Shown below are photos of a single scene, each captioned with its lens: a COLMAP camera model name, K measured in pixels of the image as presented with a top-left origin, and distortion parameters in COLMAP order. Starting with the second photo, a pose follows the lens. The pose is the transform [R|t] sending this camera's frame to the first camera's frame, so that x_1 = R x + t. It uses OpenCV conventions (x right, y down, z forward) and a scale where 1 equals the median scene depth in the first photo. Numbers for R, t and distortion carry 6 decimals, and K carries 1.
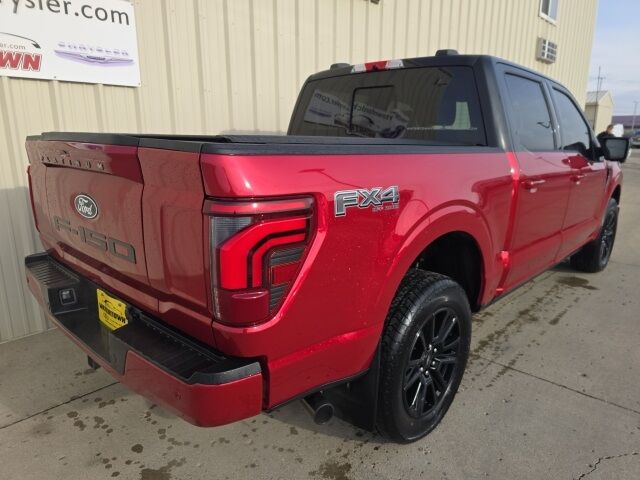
lens RADIAL K [[438.5, 0, 315.1], [0, 438.5, 242.3], [0, 0, 1]] dist [0.042825, -0.033828]
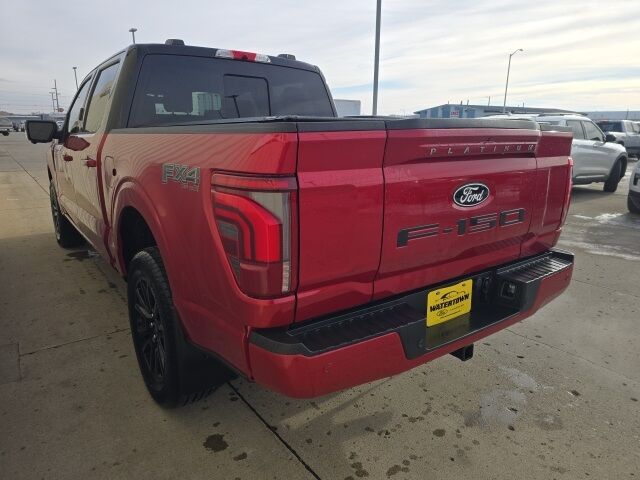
lens RADIAL K [[438.5, 0, 316.7], [0, 438.5, 234.3], [0, 0, 1]] dist [0.042825, -0.033828]
pose [[0.179324, -0.236090, 0.955042, -0.906424], [0.227359, 0.954443, 0.193252, -0.156226], [-0.957158, 0.182483, 0.224831, 0.664776]]
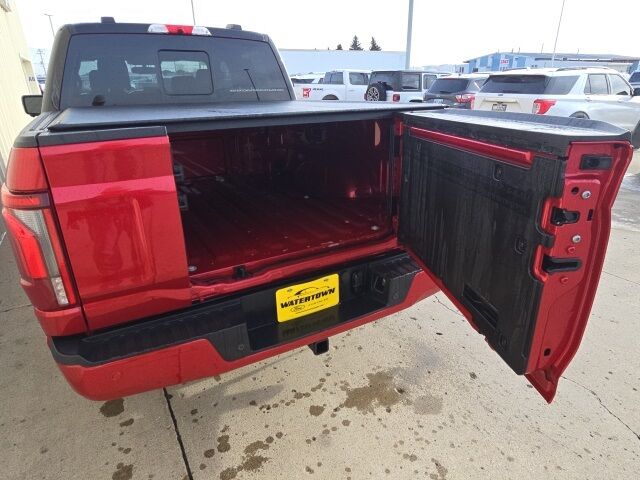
lens RADIAL K [[398.8, 0, 320.4], [0, 398.8, 239.6], [0, 0, 1]] dist [-0.001158, 0.005548]
pose [[0.289489, -0.365184, 0.884781, -0.762813], [0.242565, 0.922176, 0.301254, -0.142341], [-0.925937, 0.127407, 0.355540, 0.413299]]
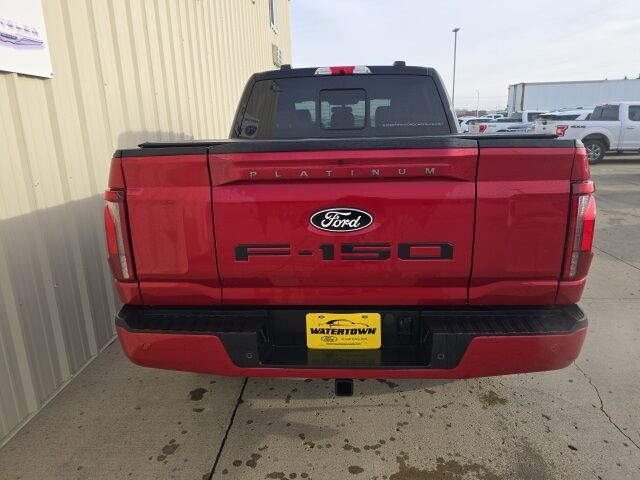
lens RADIAL K [[438.5, 0, 319.9], [0, 438.5, 230.7], [0, 0, 1]] dist [0.042825, -0.033828]
pose [[0.759233, -0.176773, 0.626352, -0.664165], [0.184603, 0.981372, 0.053202, -0.068108], [-0.624089, 0.075234, 0.777723, 0.191407]]
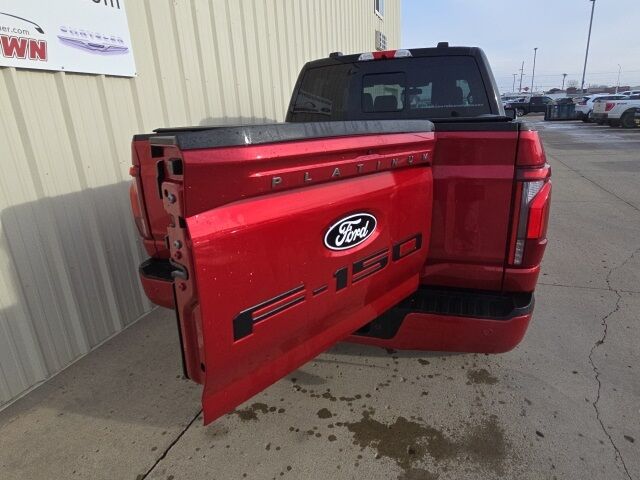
lens RADIAL K [[398.8, 0, 319.3], [0, 398.8, 239.1], [0, 0, 1]] dist [-0.001158, 0.005548]
pose [[0.911039, -0.170617, 0.375363, -0.490849], [0.148374, 0.985042, 0.087623, -0.034213], [-0.384698, -0.024134, 0.922727, 0.073343]]
